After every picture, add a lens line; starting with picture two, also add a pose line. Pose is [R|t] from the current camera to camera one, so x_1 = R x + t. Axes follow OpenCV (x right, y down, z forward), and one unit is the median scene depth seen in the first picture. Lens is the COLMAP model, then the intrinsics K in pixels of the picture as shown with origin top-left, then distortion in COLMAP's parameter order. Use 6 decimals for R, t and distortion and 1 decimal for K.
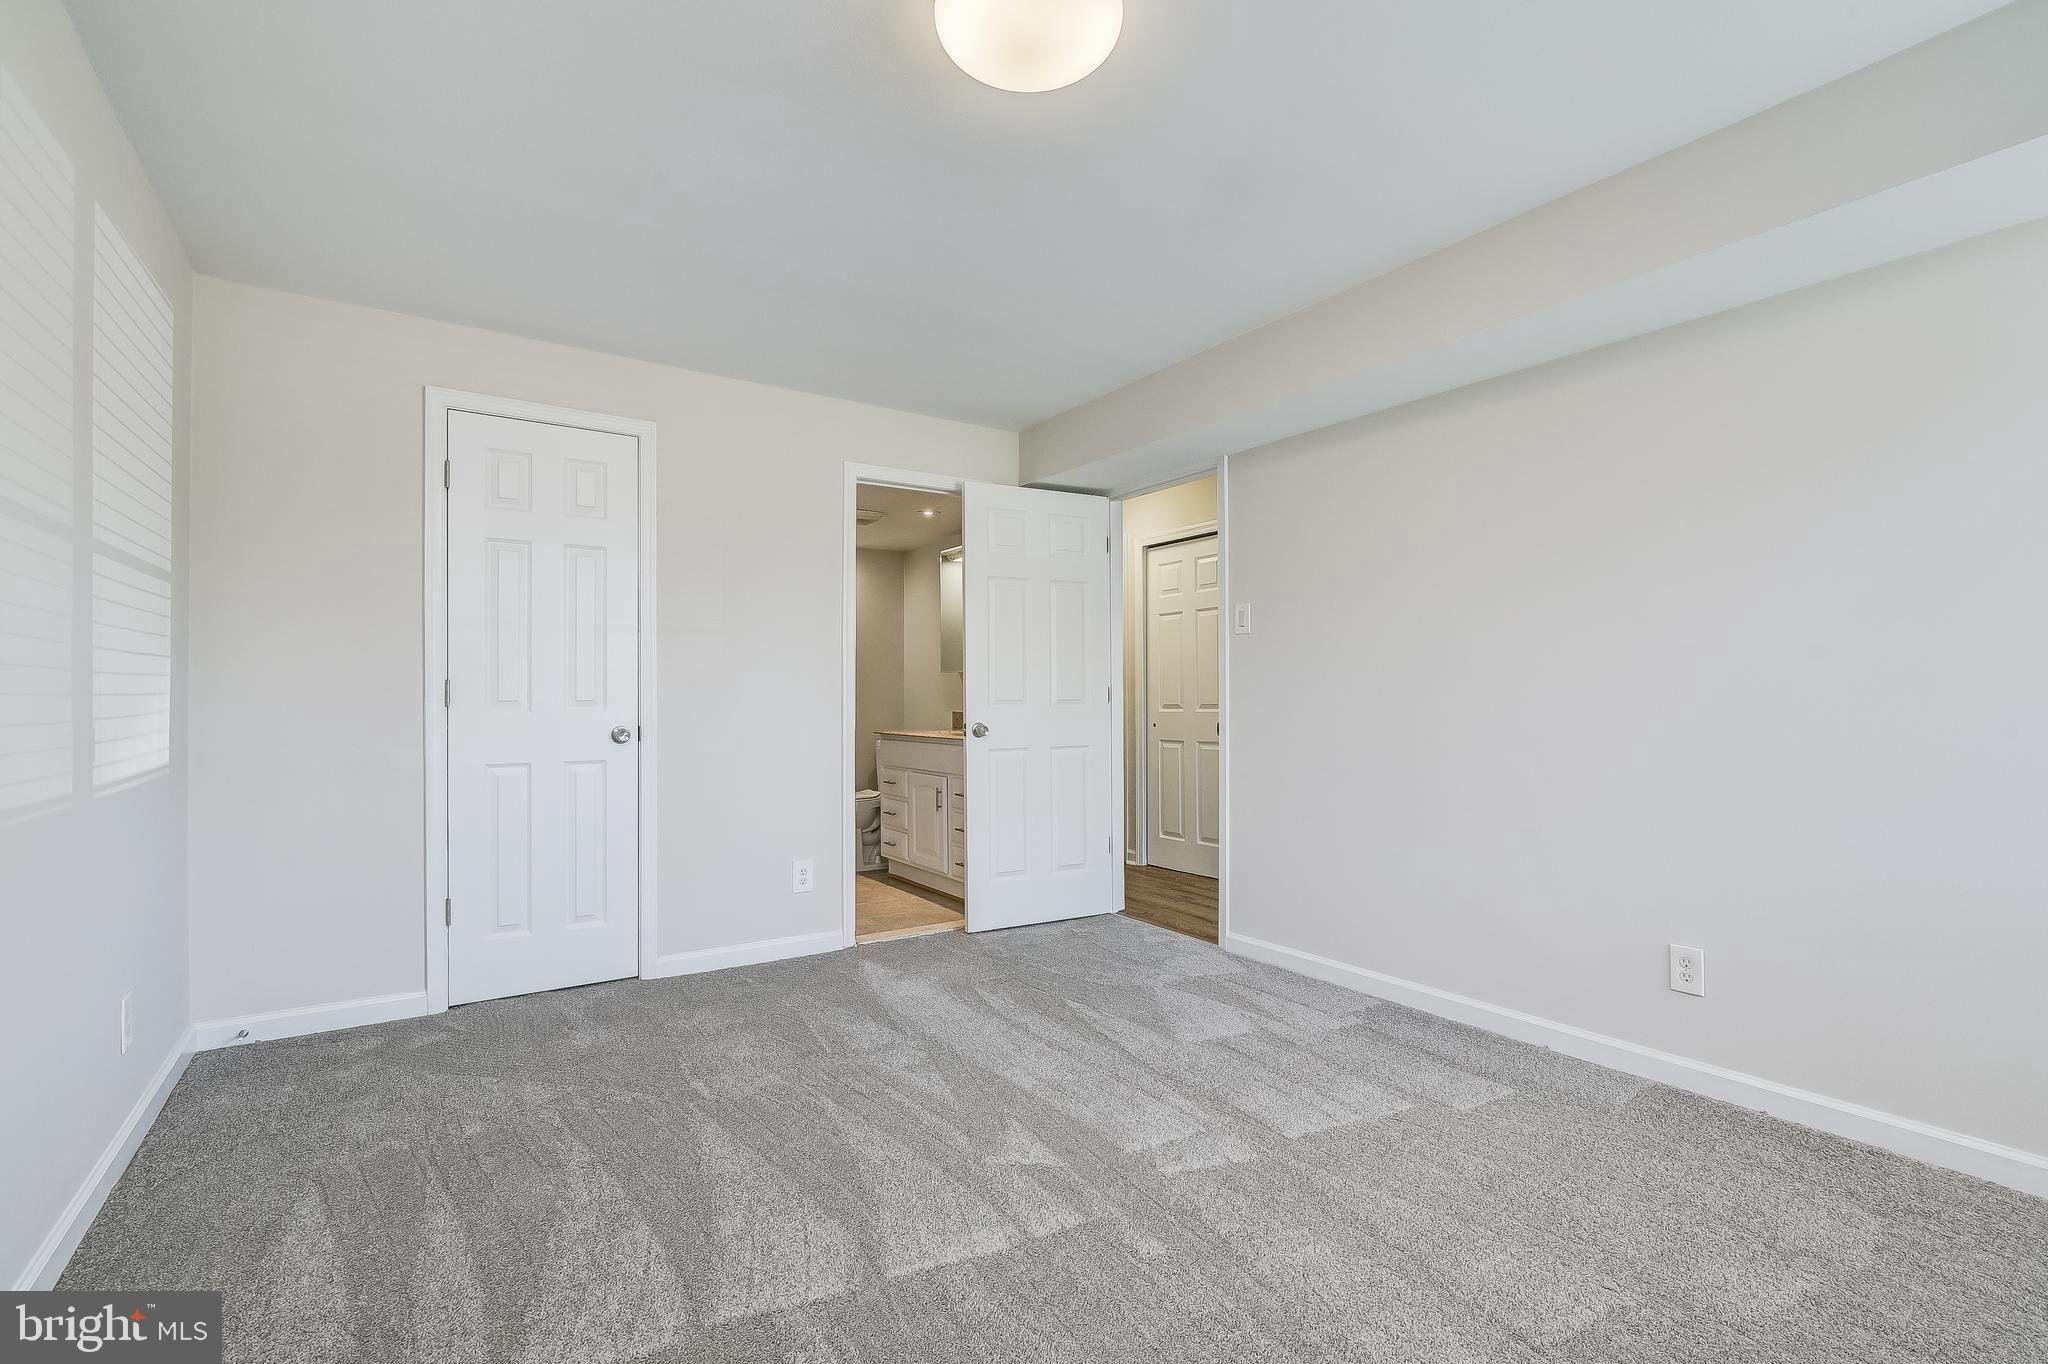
lens RADIAL K [[930.9, 0, 1023.5], [0, 930.9, 693.5], [0, 0, 1]] dist [-0.003214, 0.000244]
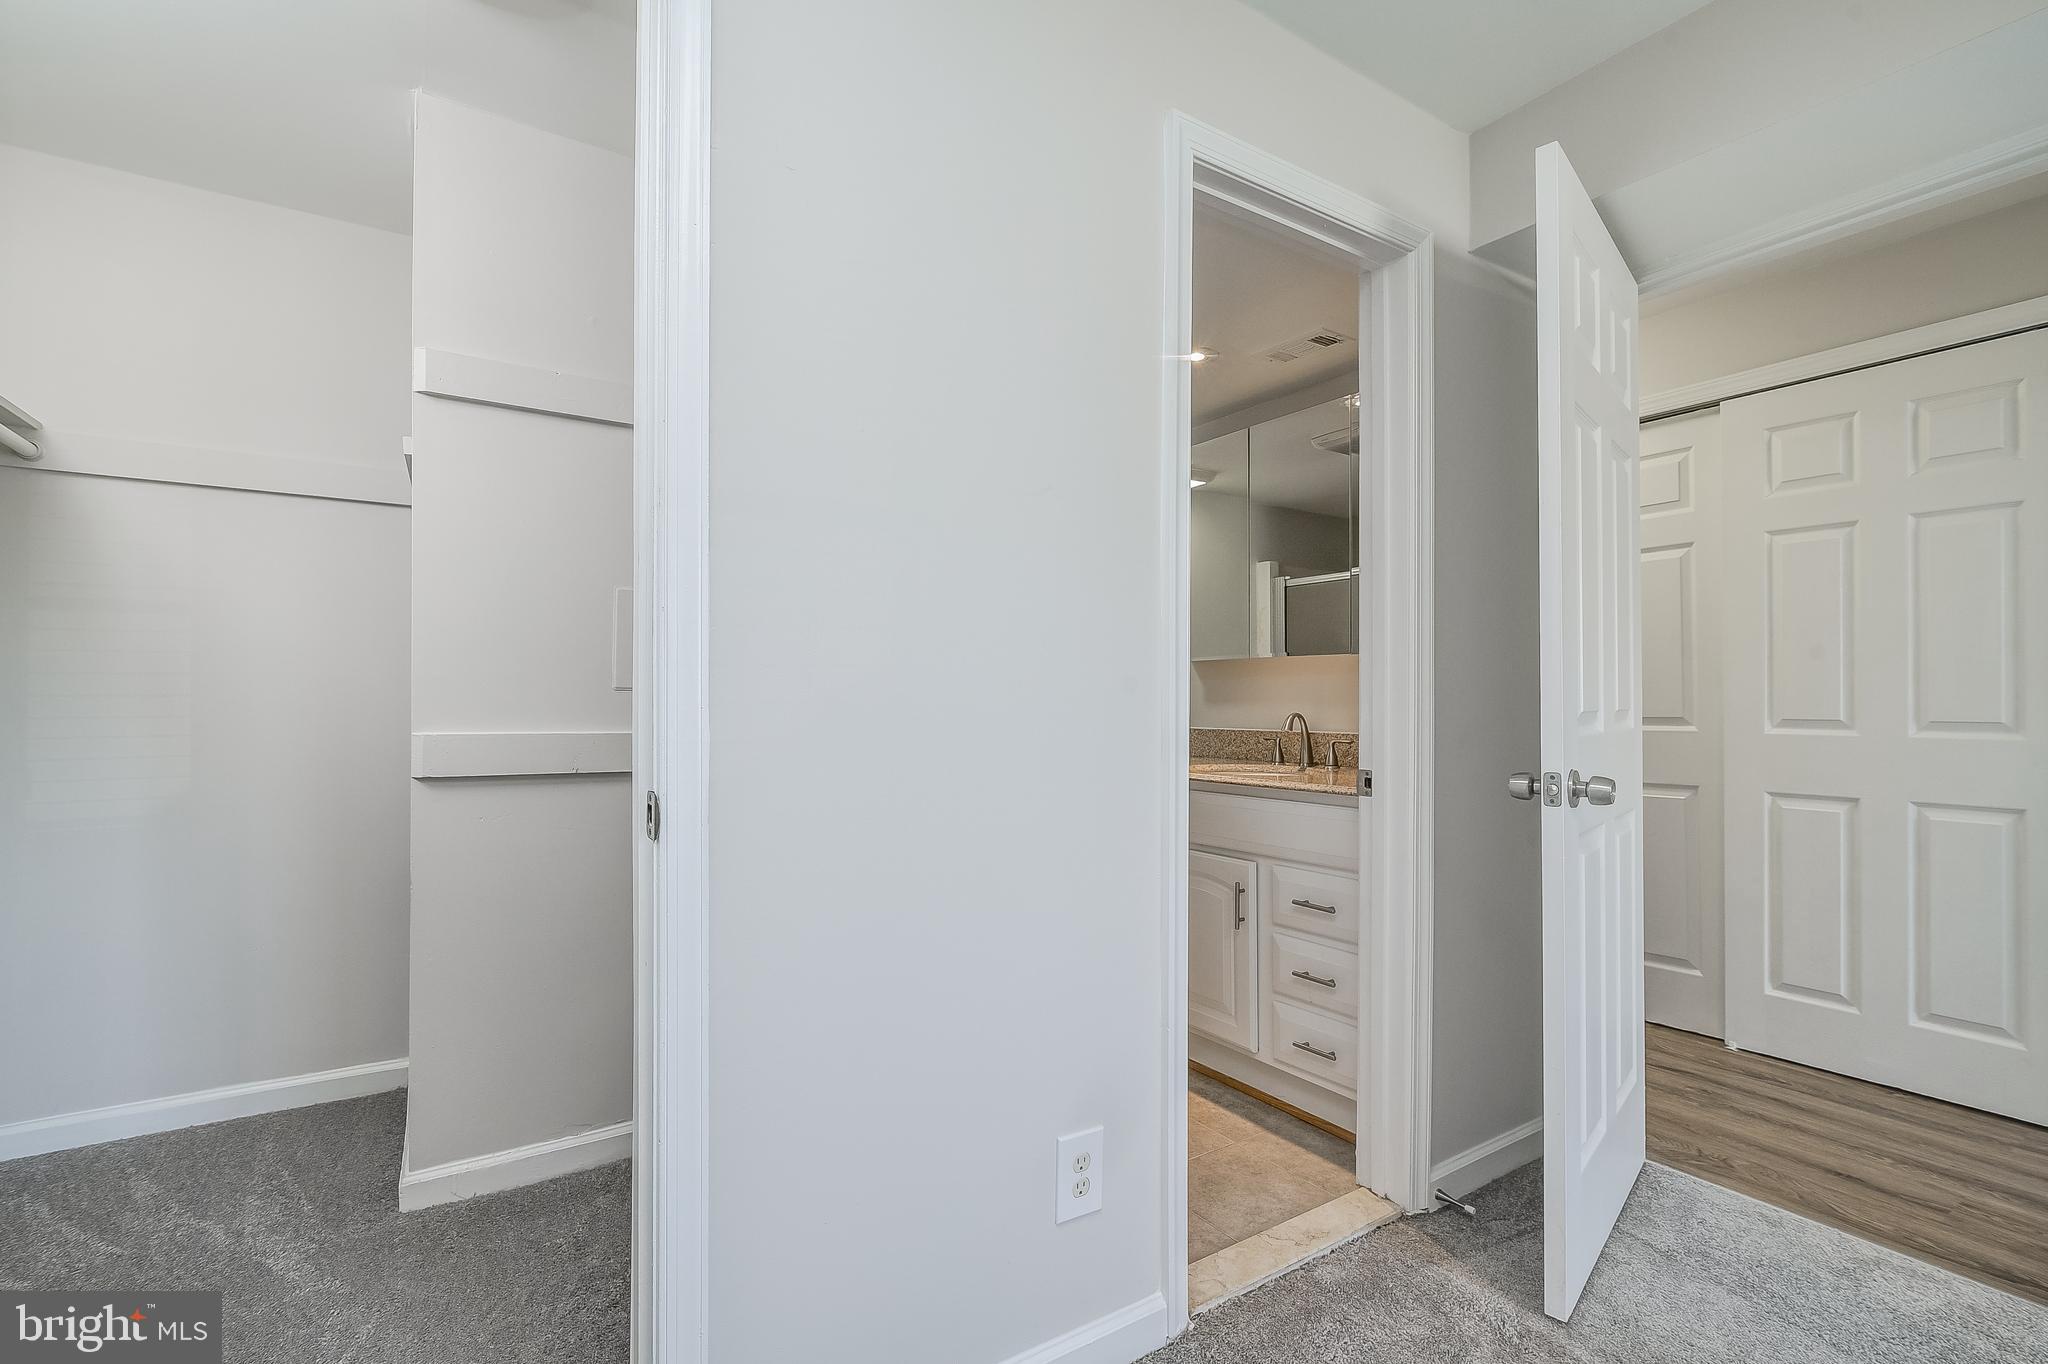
lens RADIAL K [[930.9, 0, 1023.5], [0, 930.9, 693.5], [0, 0, 1]] dist [-0.003214, 0.000244]
pose [[0.999990, 0.004044, -0.001889, -0.227041], [-0.004054, 0.999977, -0.005402, 0.002517], [0.001867, 0.005409, 0.999984, 0.541265]]
